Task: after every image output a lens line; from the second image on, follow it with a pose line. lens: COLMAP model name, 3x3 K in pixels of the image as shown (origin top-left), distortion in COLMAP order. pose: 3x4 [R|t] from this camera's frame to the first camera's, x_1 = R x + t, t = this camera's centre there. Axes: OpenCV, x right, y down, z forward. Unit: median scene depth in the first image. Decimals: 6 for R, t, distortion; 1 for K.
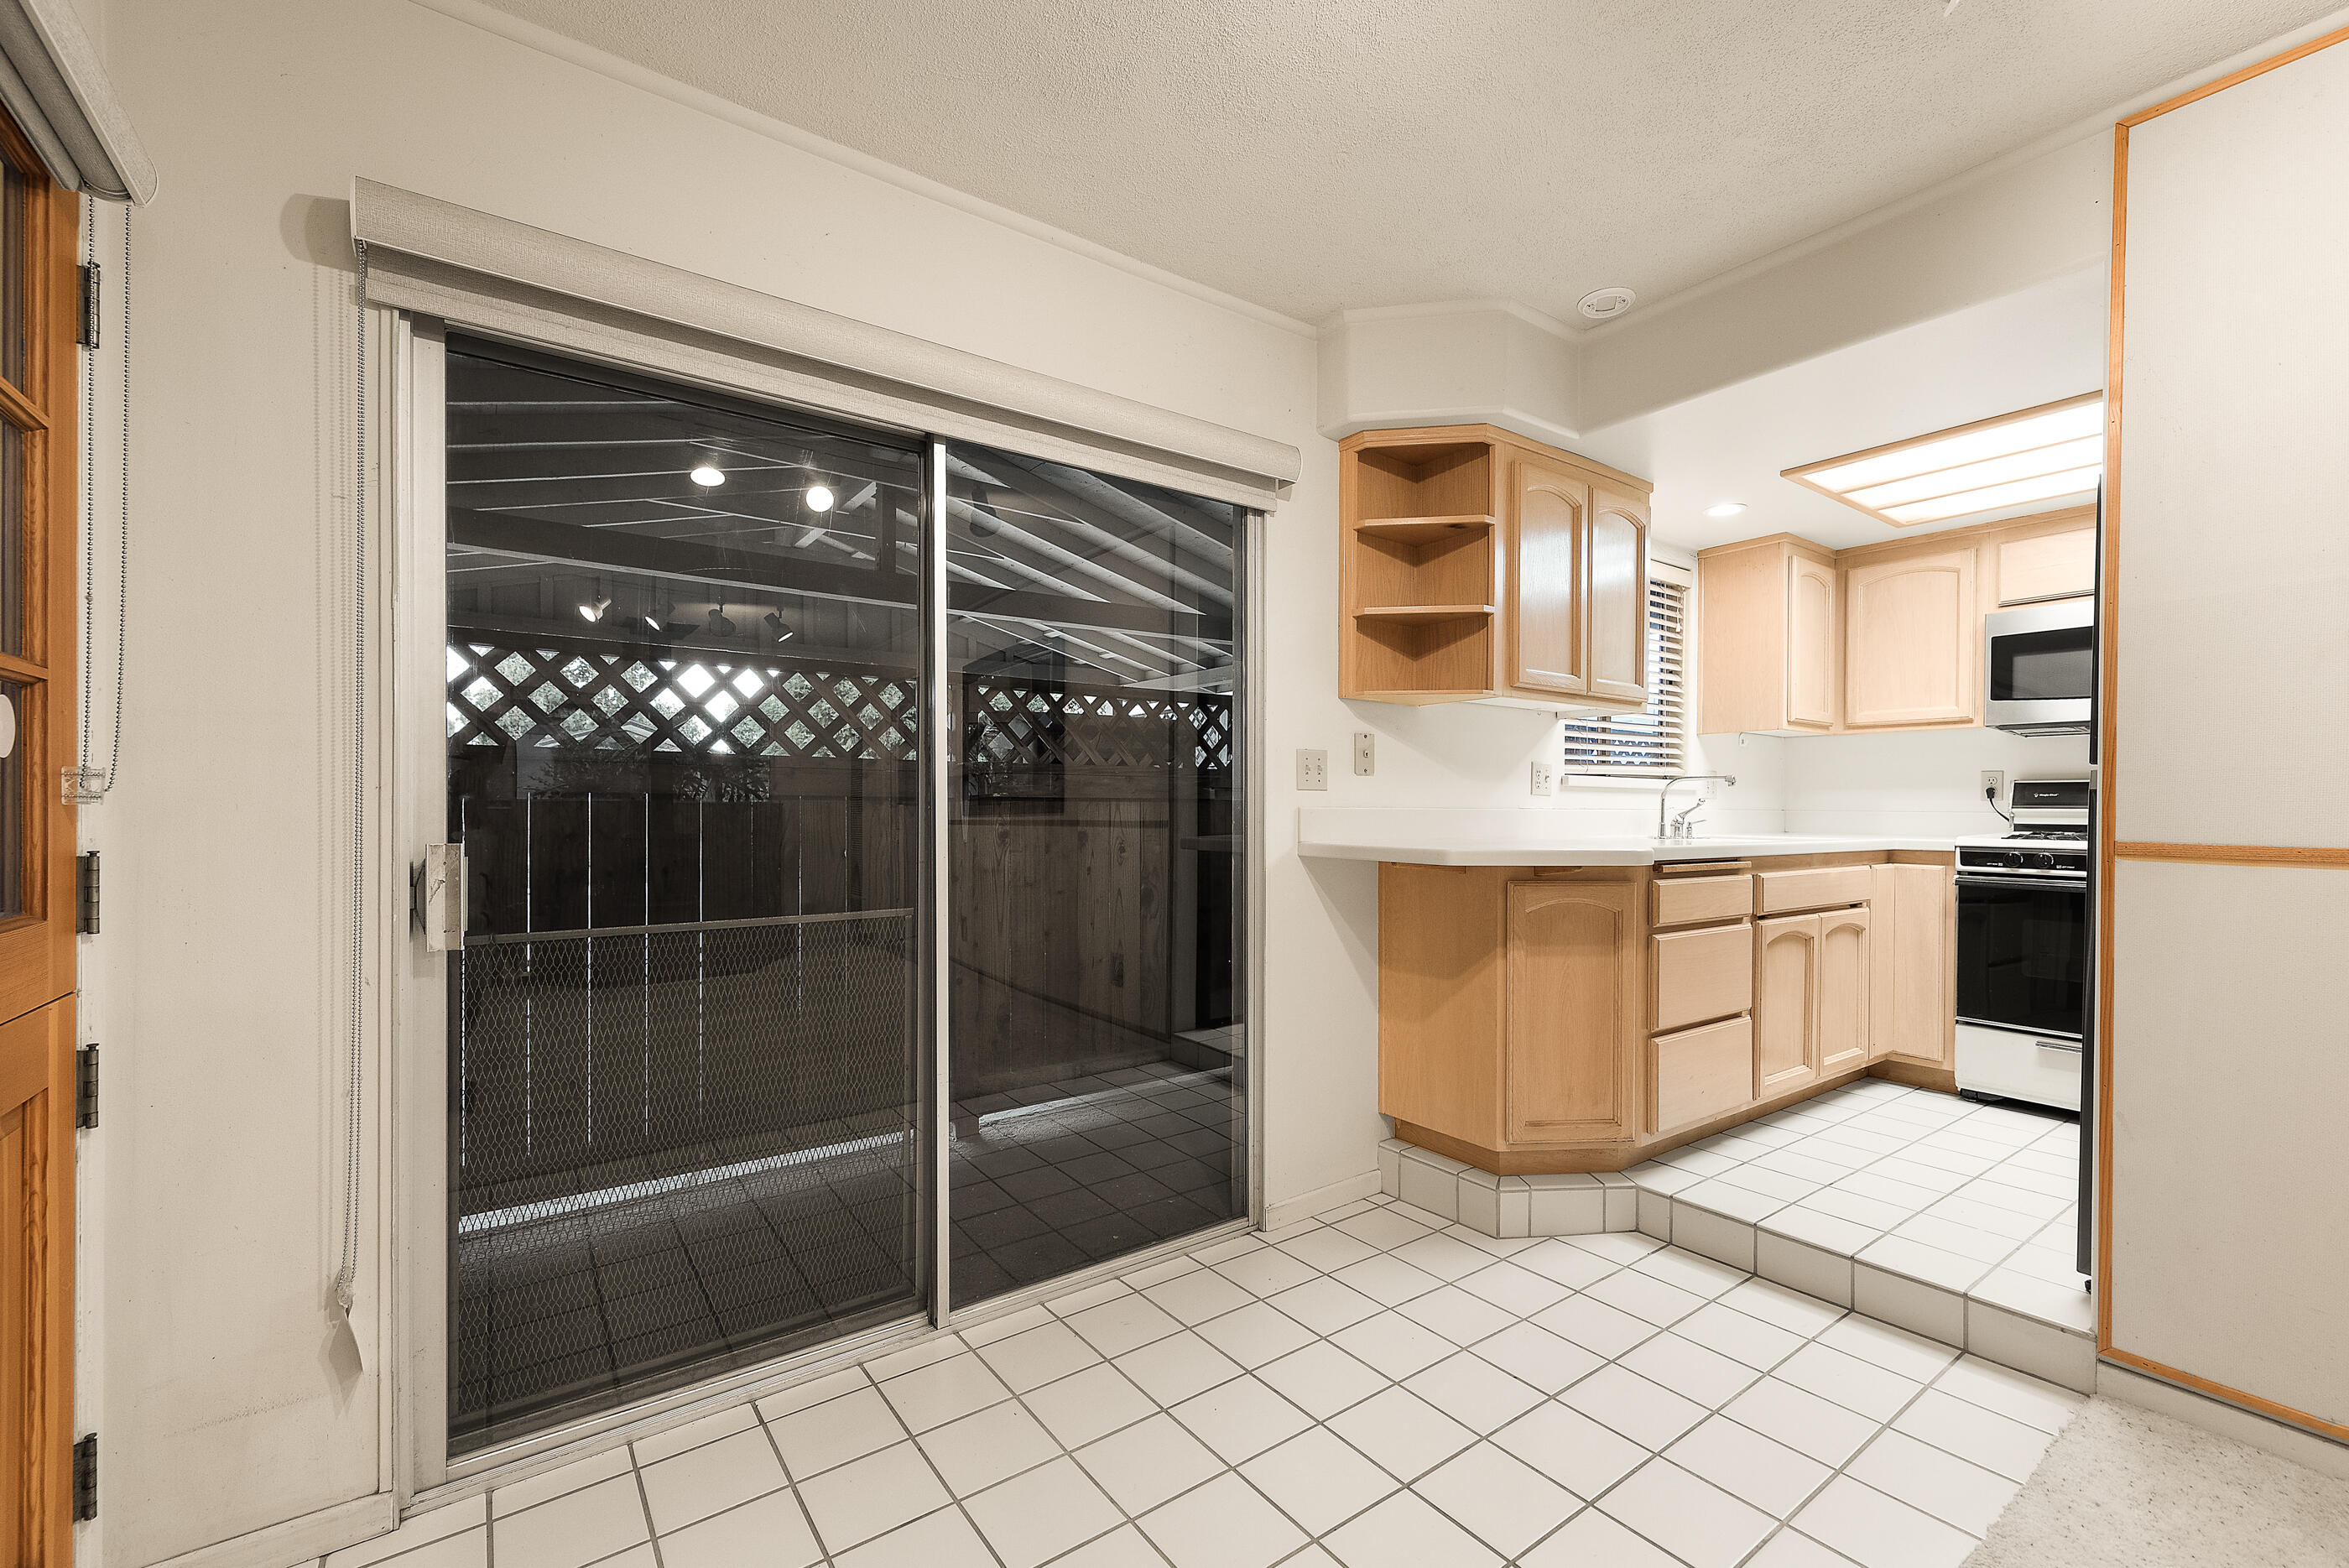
lens RADIAL K [[944.1, 0, 1174.6], [0, 944.1, 812.0], [0, 0, 1]] dist [0.011950, -0.000222]
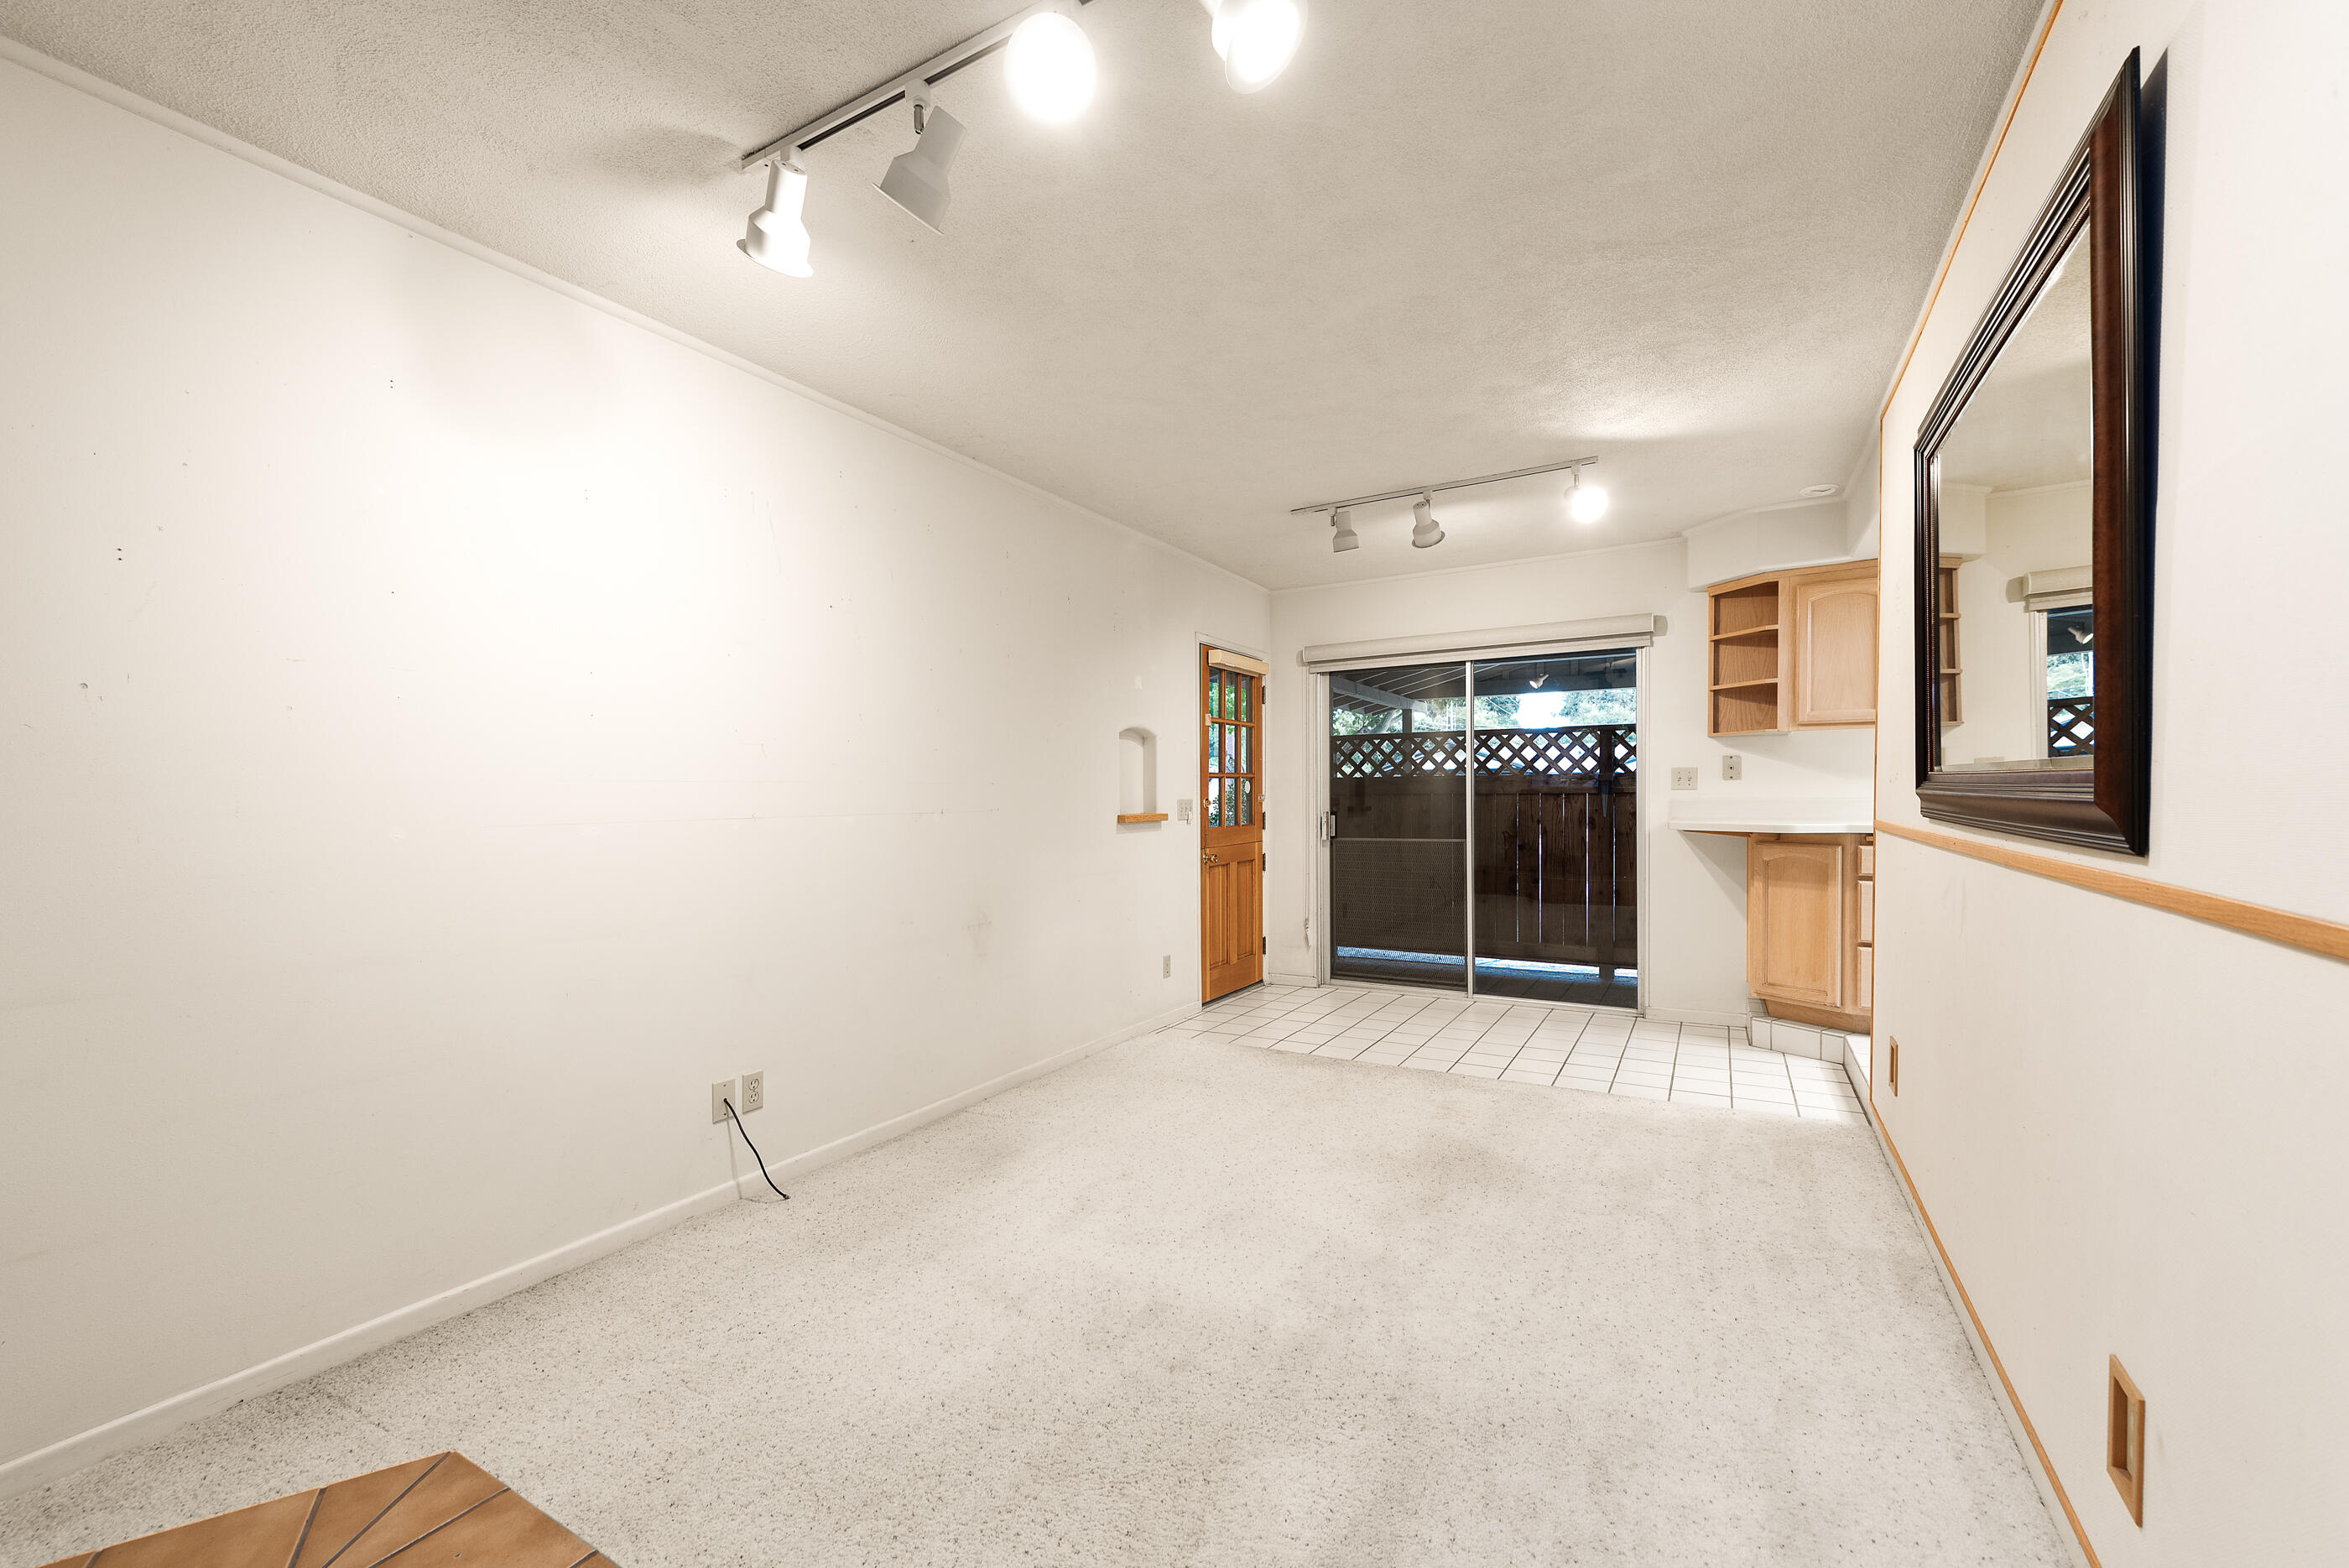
lens RADIAL K [[925.9, 0, 1178.7], [0, 925.9, 791.0], [0, 0, 1]] dist [0.012854, -0.002791]
pose [[0.434260, -0.016902, -0.900629, 1.411368], [-0.000329, 0.999821, -0.018922, 0.012654], [0.900788, 0.008513, 0.434177, -0.686130]]
